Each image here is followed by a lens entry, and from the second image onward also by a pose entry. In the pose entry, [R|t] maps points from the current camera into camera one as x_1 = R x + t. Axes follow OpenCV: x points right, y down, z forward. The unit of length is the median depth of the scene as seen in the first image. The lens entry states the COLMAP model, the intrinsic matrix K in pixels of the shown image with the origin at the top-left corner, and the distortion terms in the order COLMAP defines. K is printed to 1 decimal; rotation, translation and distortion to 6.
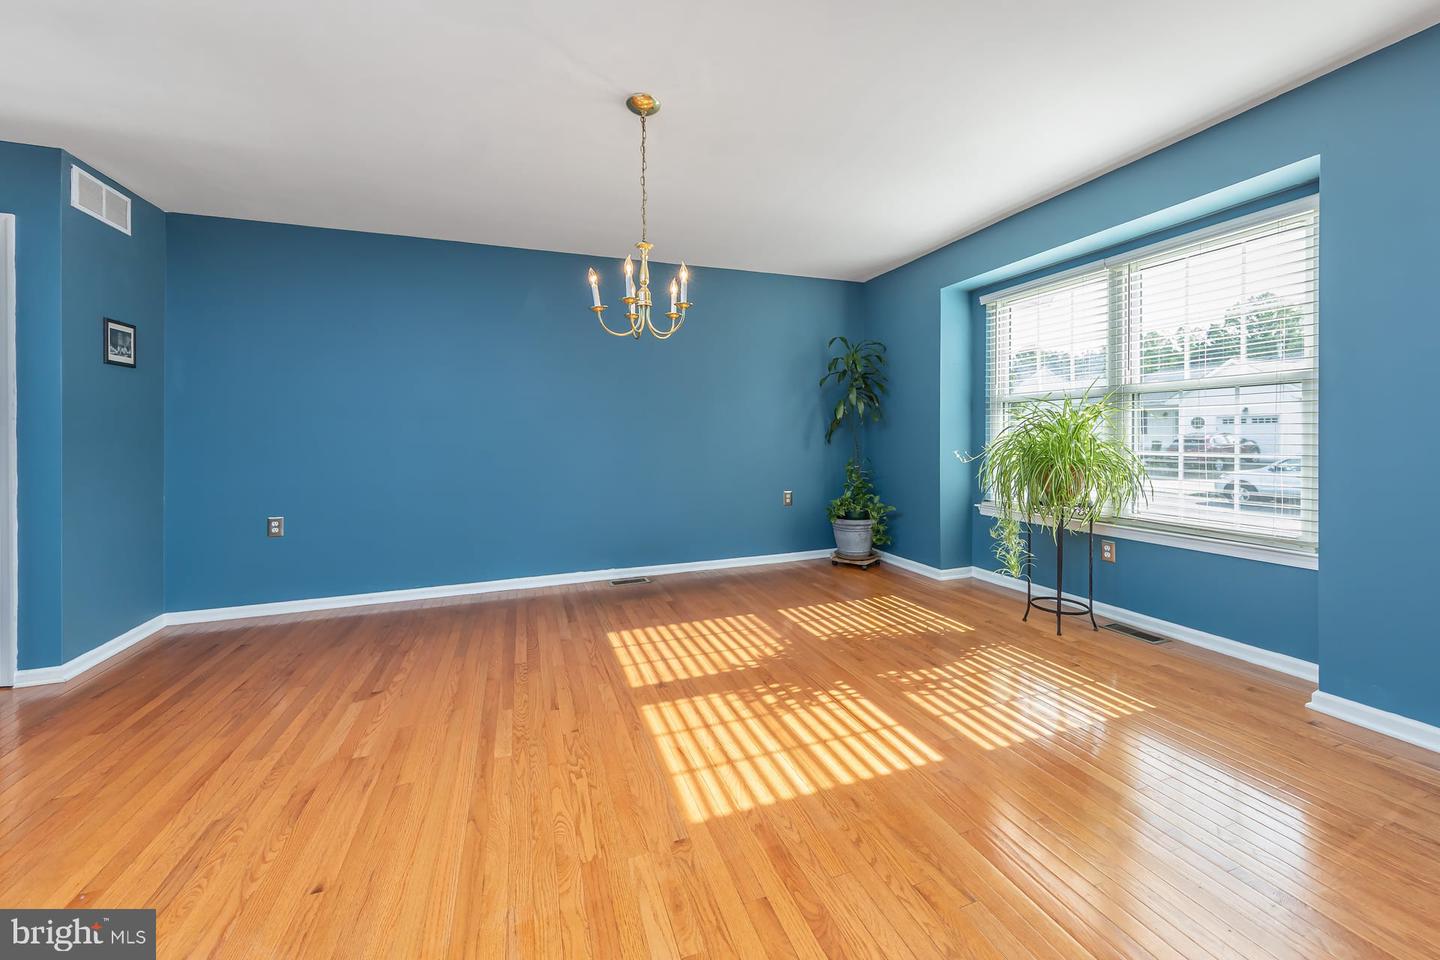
lens RADIAL K [[544.4, 0, 722.1], [0, 544.4, 434.9], [0, 0, 1]] dist [0.000765, 0.000000]
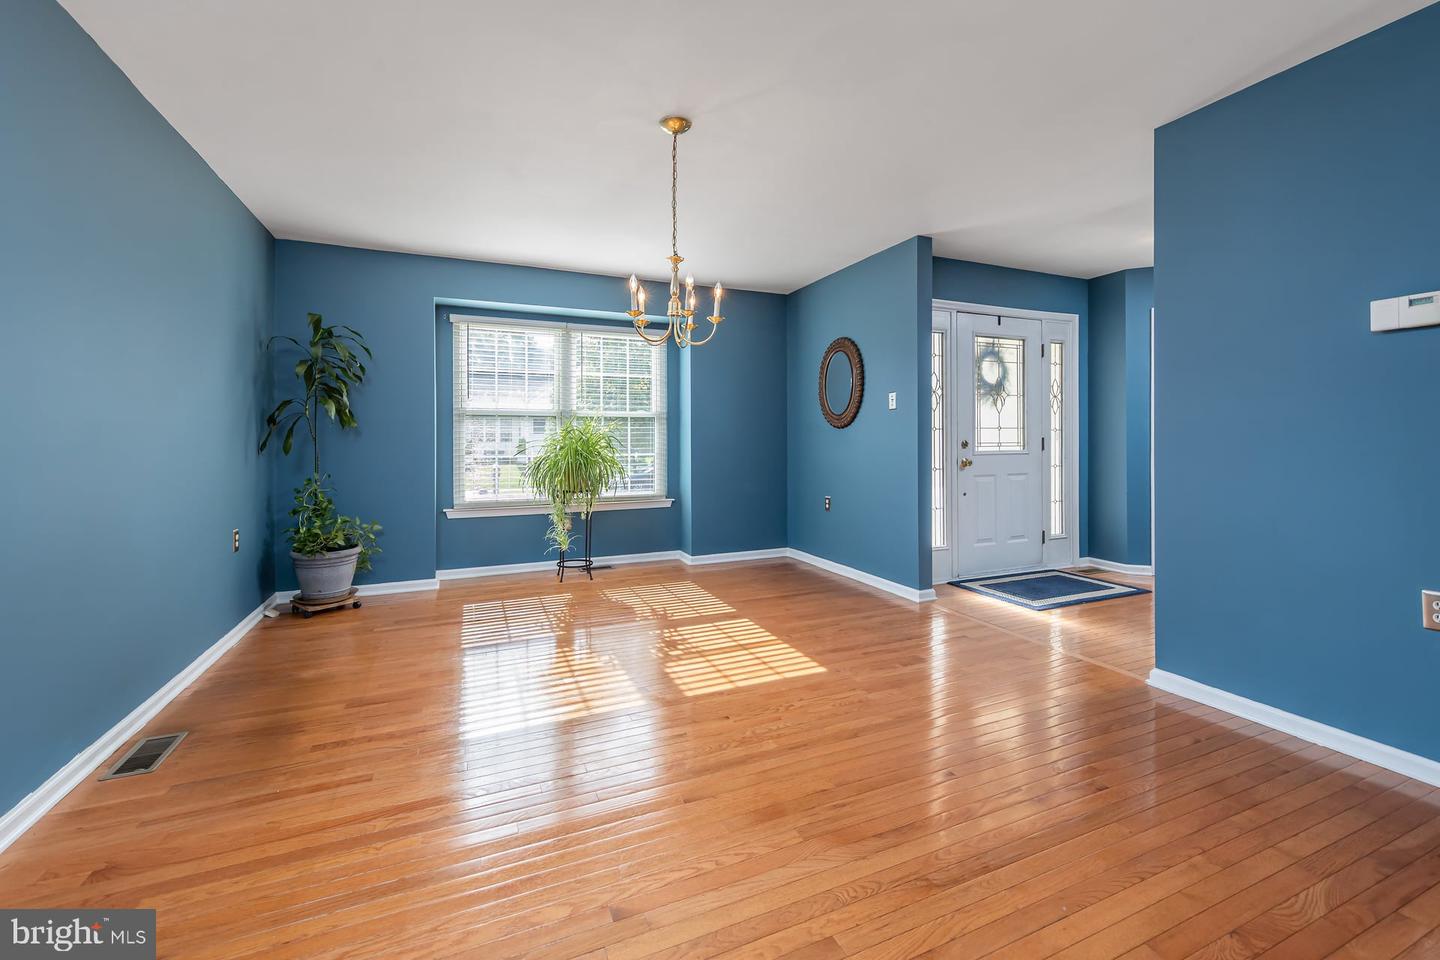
lens RADIAL K [[585.8, 0, 716.1], [0, 585.8, 442.4], [0, 0, 1]] dist [-0.000014, -0.000090]
pose [[-0.047608, -0.001763, 0.998865, -1.319199], [-0.007030, 0.999974, 0.001430, -0.011897], [-0.998841, -0.006954, -0.047619, 0.995981]]
